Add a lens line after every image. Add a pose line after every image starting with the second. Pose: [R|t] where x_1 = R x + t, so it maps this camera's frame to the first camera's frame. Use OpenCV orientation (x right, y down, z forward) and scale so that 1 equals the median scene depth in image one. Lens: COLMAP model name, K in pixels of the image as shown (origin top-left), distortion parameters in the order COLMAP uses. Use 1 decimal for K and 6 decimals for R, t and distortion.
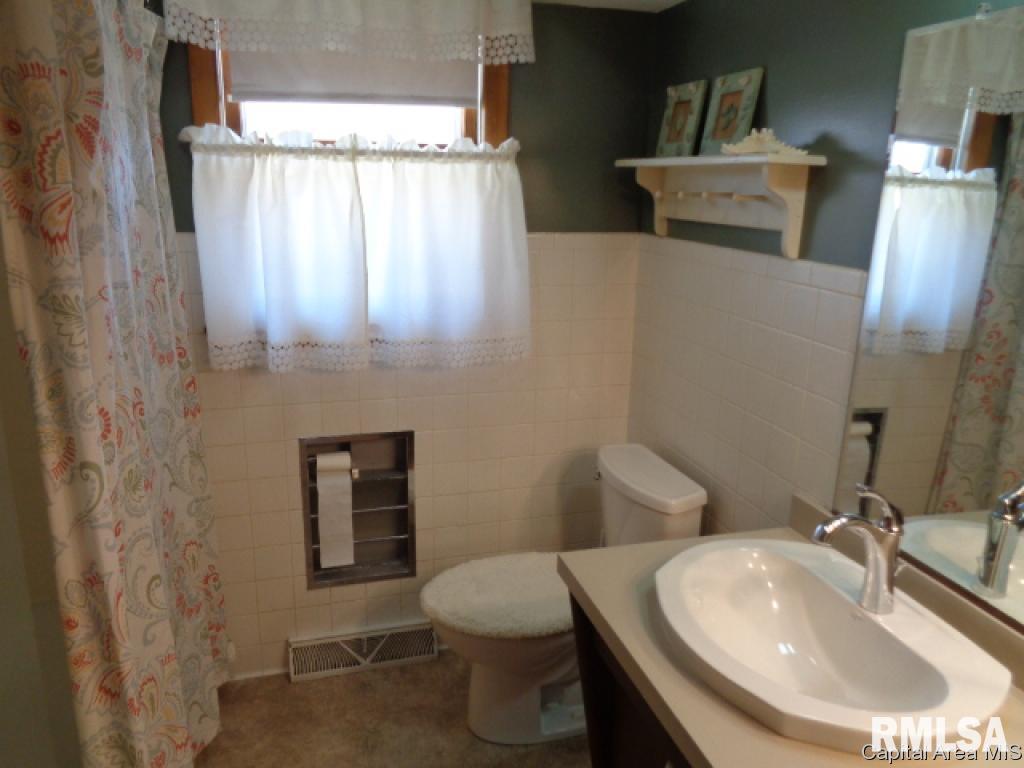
lens RADIAL K [[776.0, 0, 512.0], [0, 776.0, 384.0], [0, 0, 1]] dist [-0.002901, 0.004678]
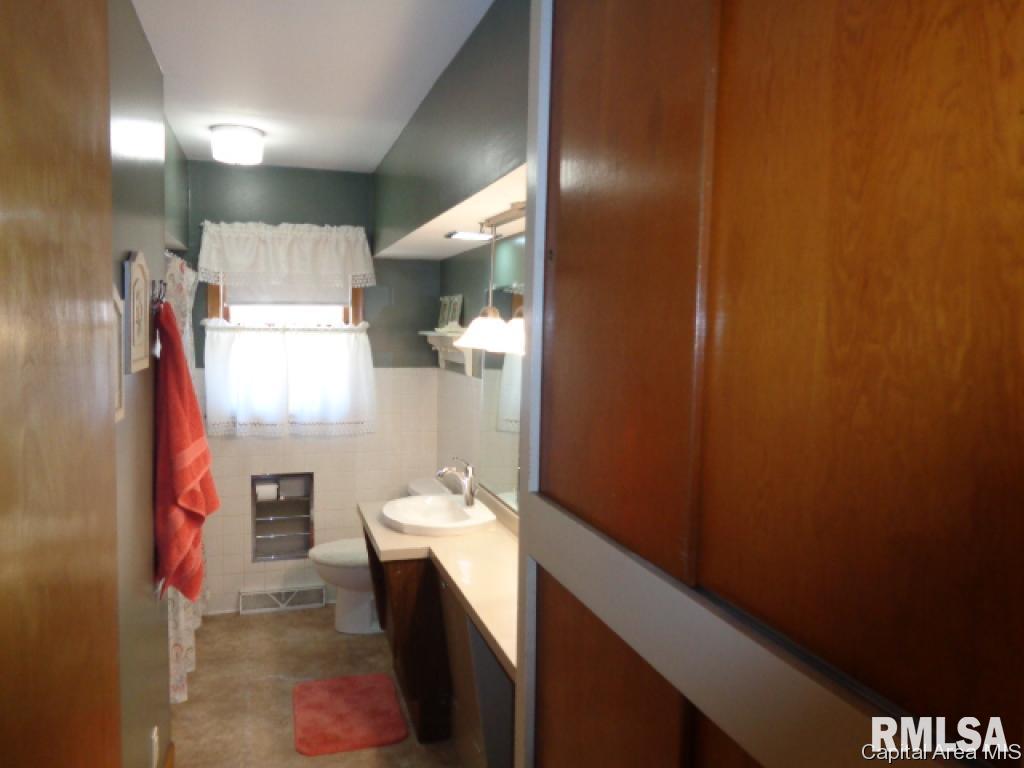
lens RADIAL K [[776.0, 0, 512.0], [0, 776.0, 384.0], [0, 0, 1]] dist [-0.002901, 0.004678]
pose [[0.999812, -0.004869, 0.018767, 0.343153], [0.008302, 0.982241, -0.187442, 0.223004], [-0.017522, 0.187563, 0.982096, -0.954368]]
